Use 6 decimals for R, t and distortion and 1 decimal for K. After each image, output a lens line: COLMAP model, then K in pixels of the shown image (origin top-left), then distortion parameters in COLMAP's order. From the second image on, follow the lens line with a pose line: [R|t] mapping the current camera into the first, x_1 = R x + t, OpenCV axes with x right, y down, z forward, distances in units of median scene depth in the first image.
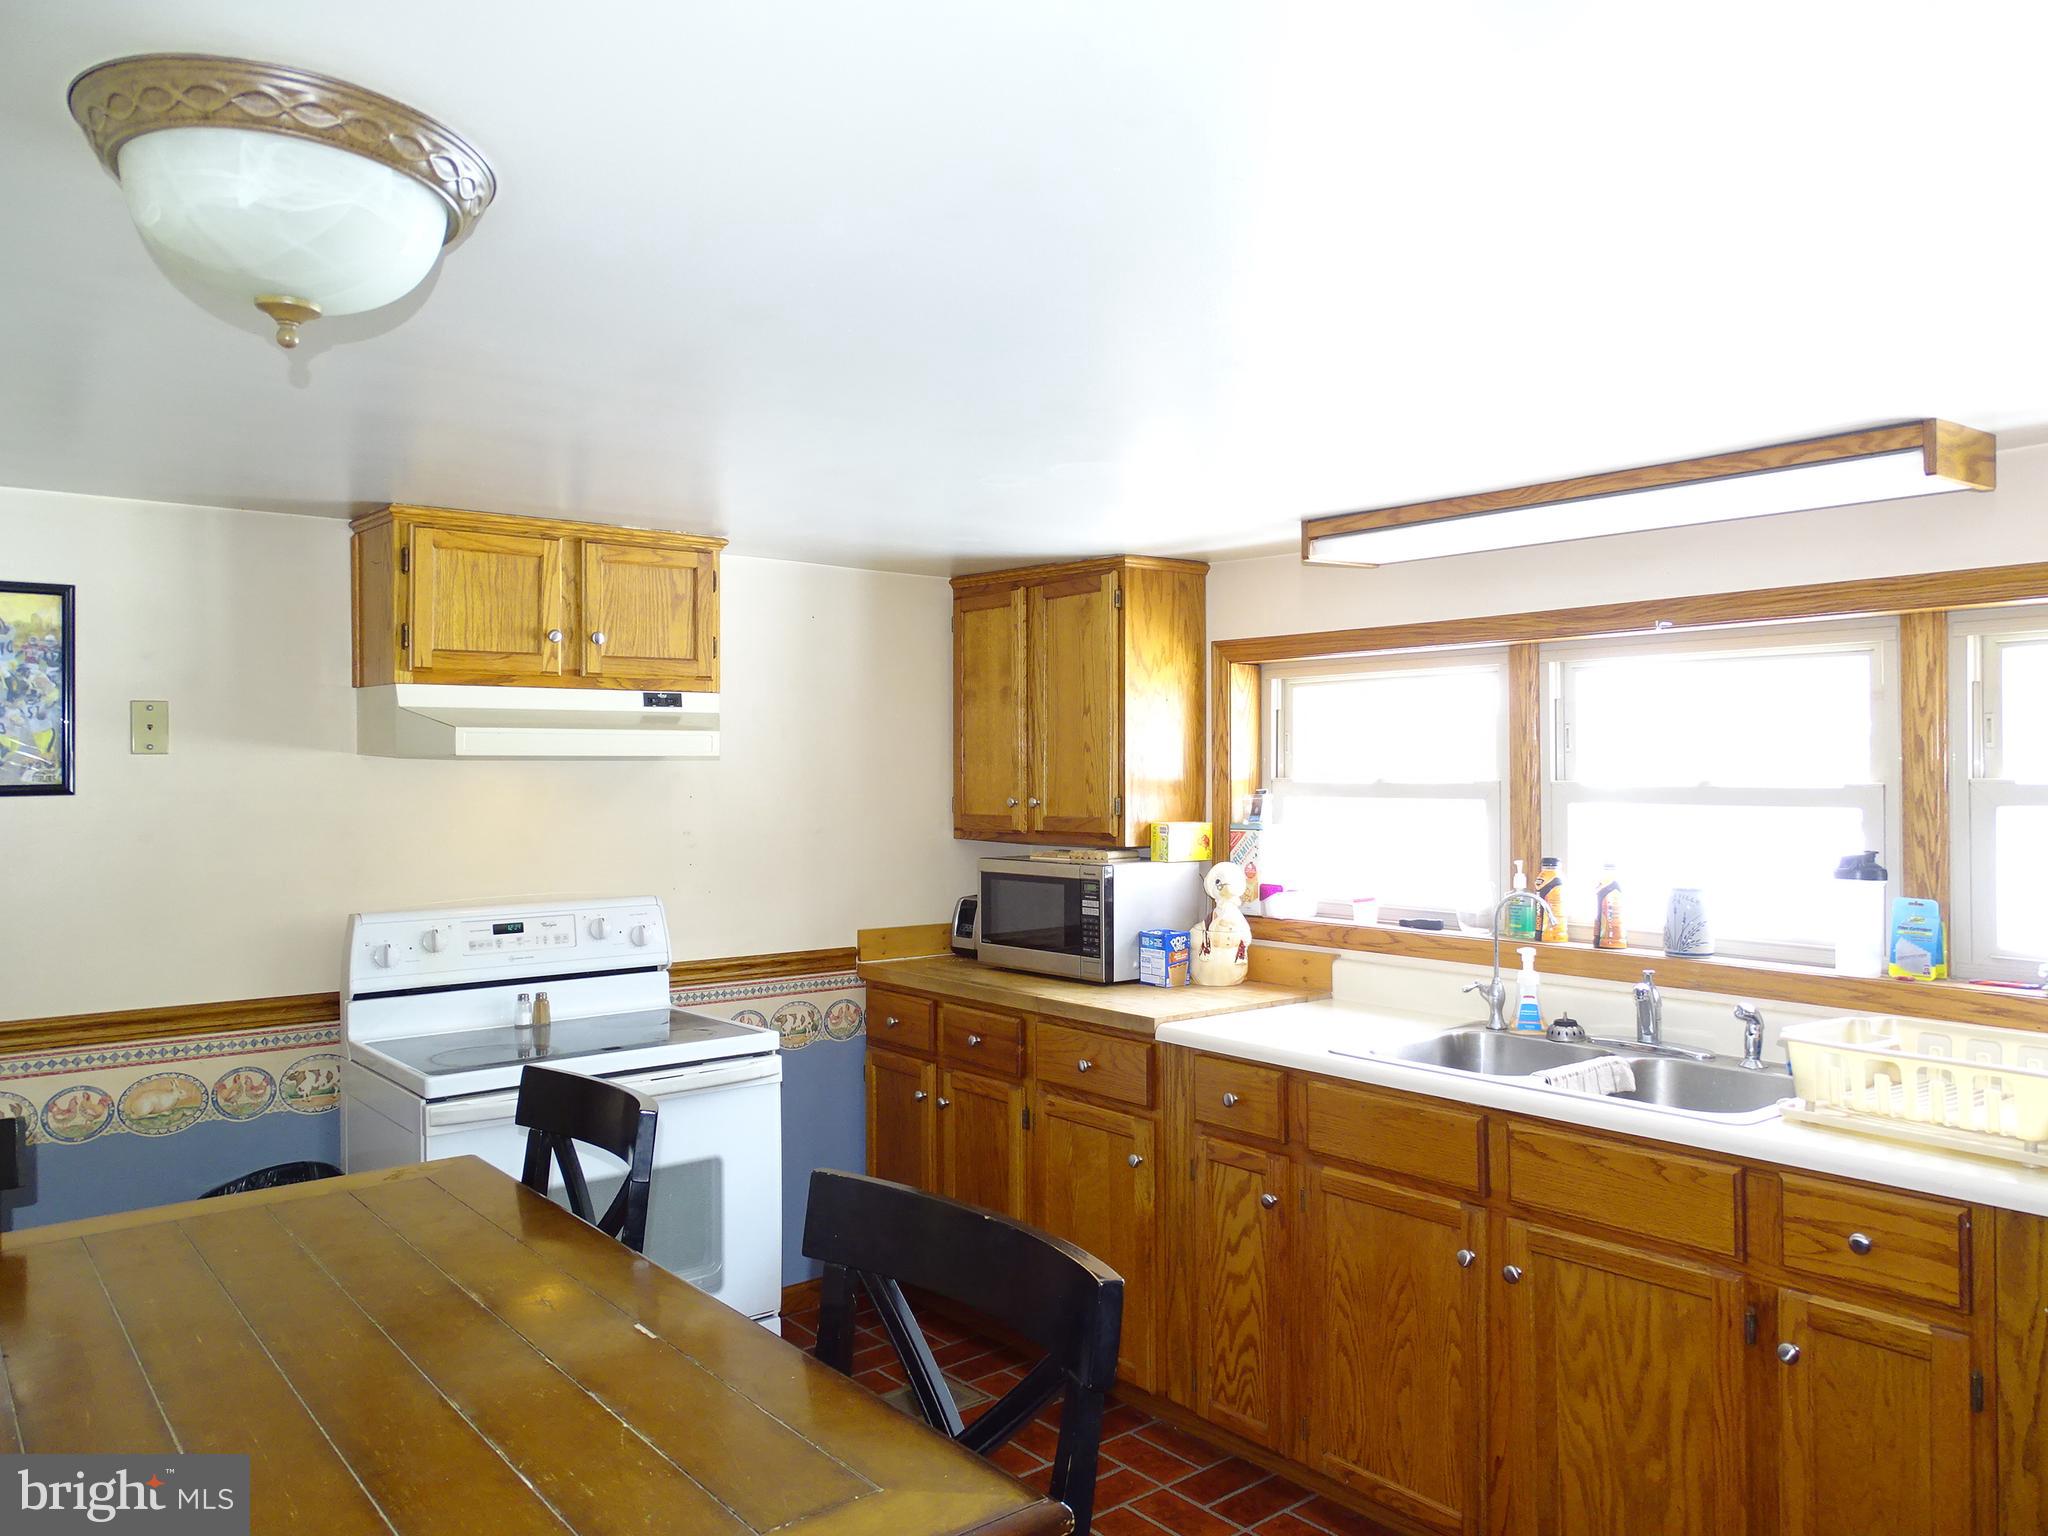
lens RADIAL K [[1484.7, 0, 1015.7], [0, 1484.7, 777.8], [0, 0, 1]] dist [0.014072, -0.002614]
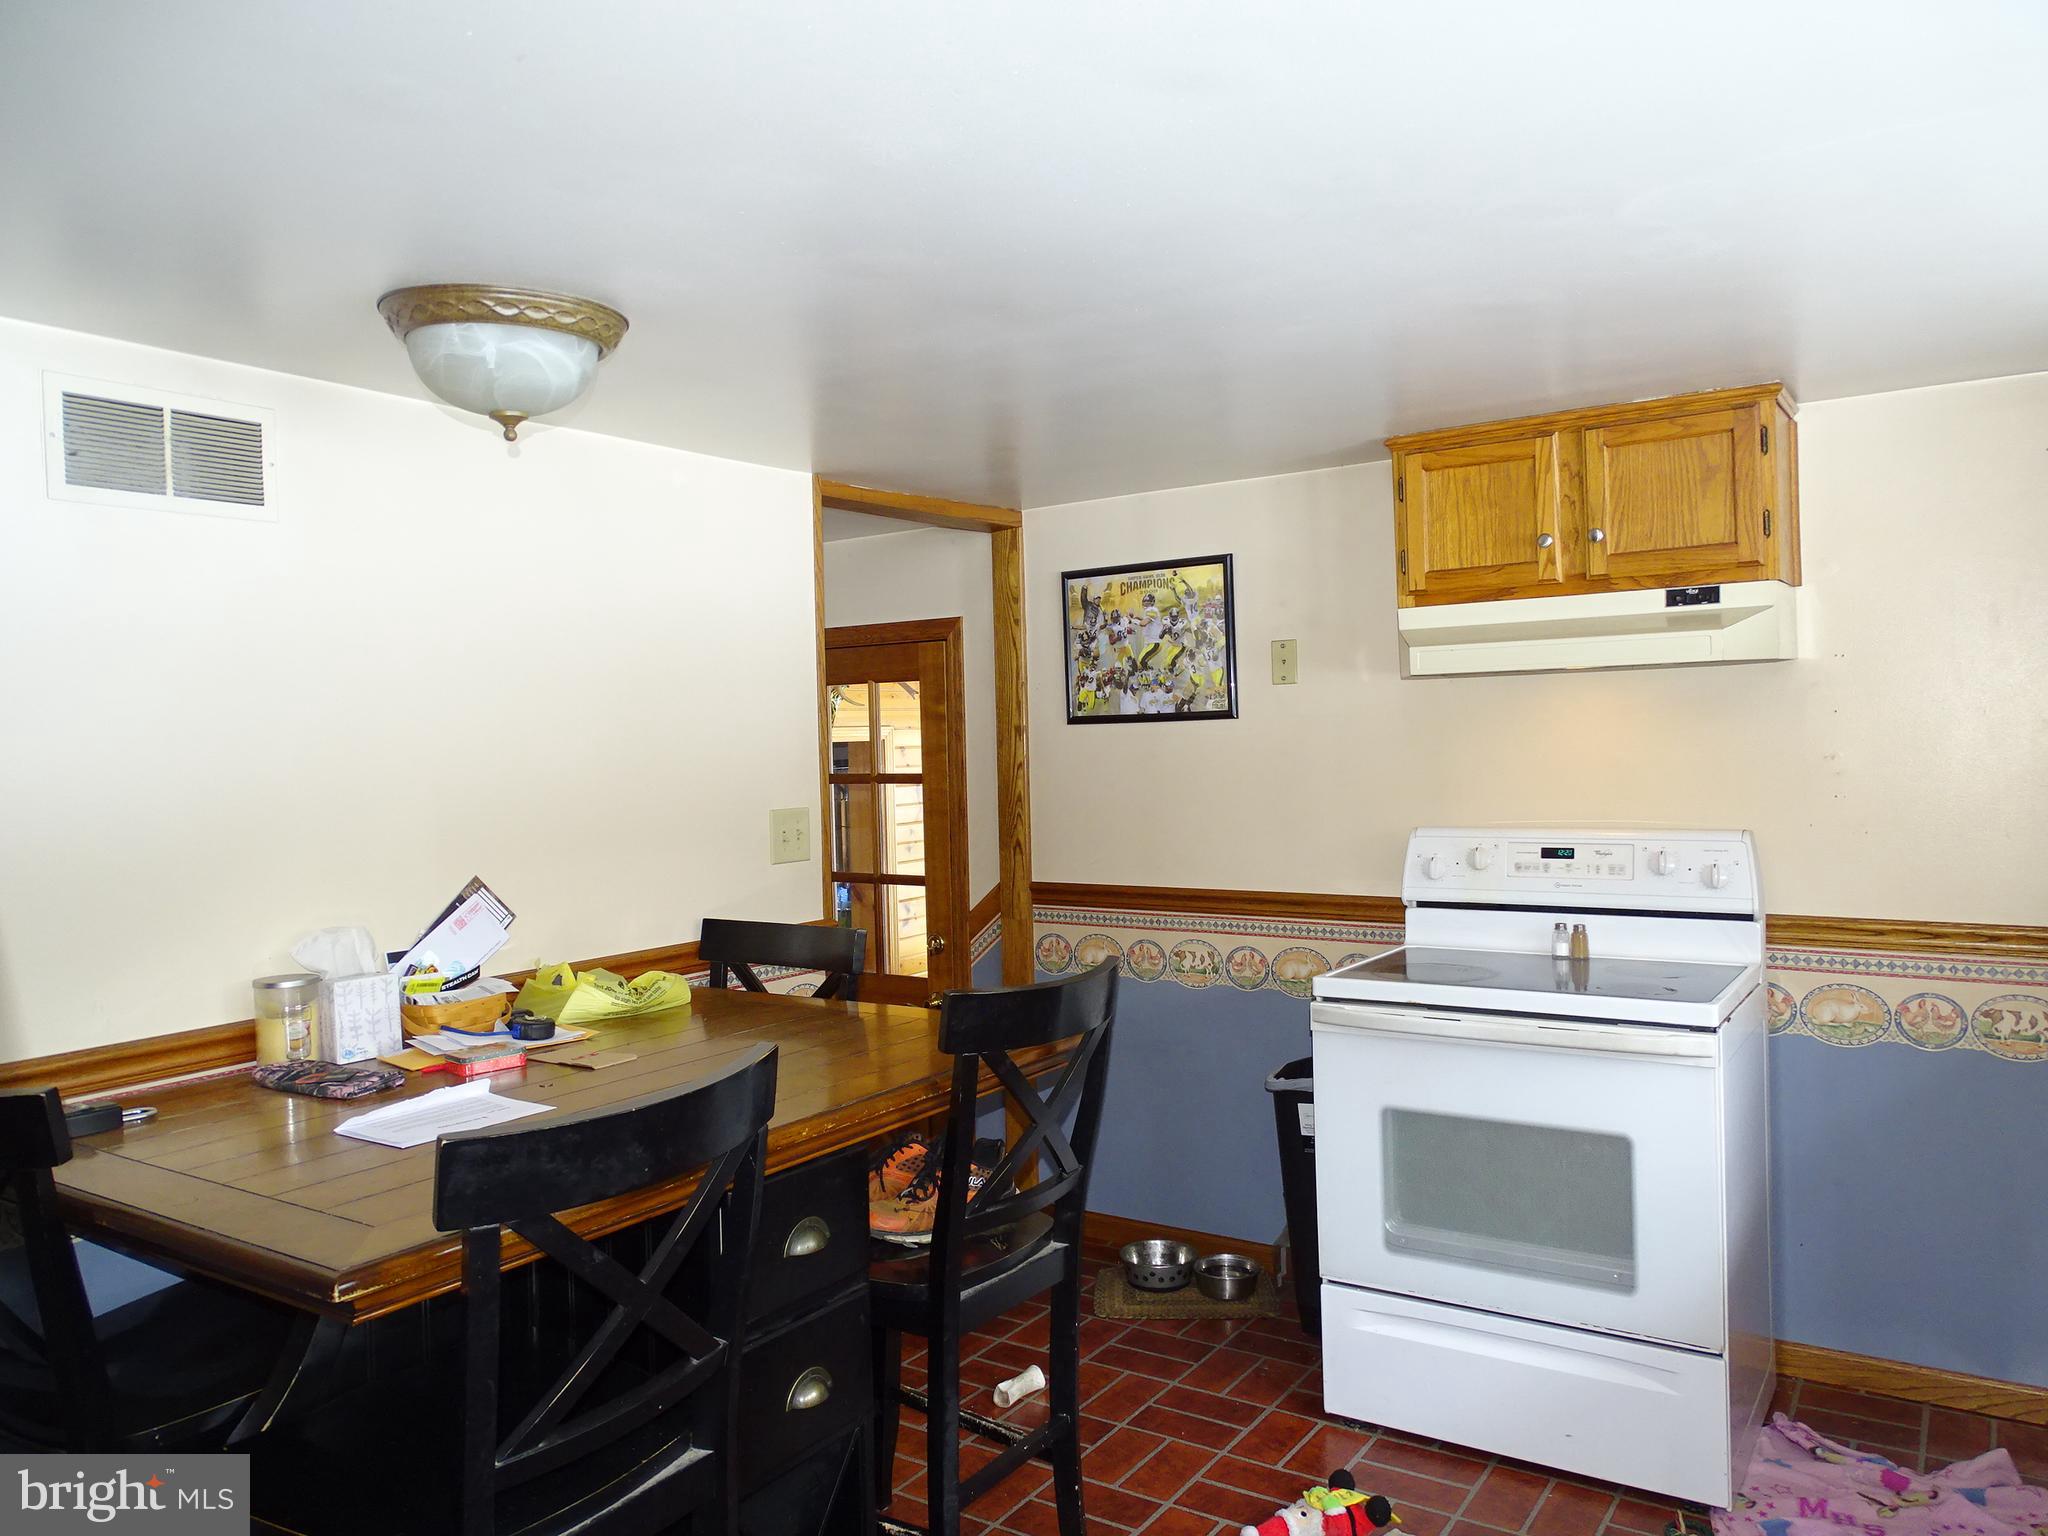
lens RADIAL K [[1484.7, 0, 1012.5], [0, 1484.7, 747.6], [0, 0, 1]] dist [0.014072, -0.002614]
pose [[0.284334, 0.012007, -0.958650, 0.642375], [0.031183, 0.999277, 0.021765, 0.003584], [0.958218, -0.036082, 0.283754, 0.550132]]
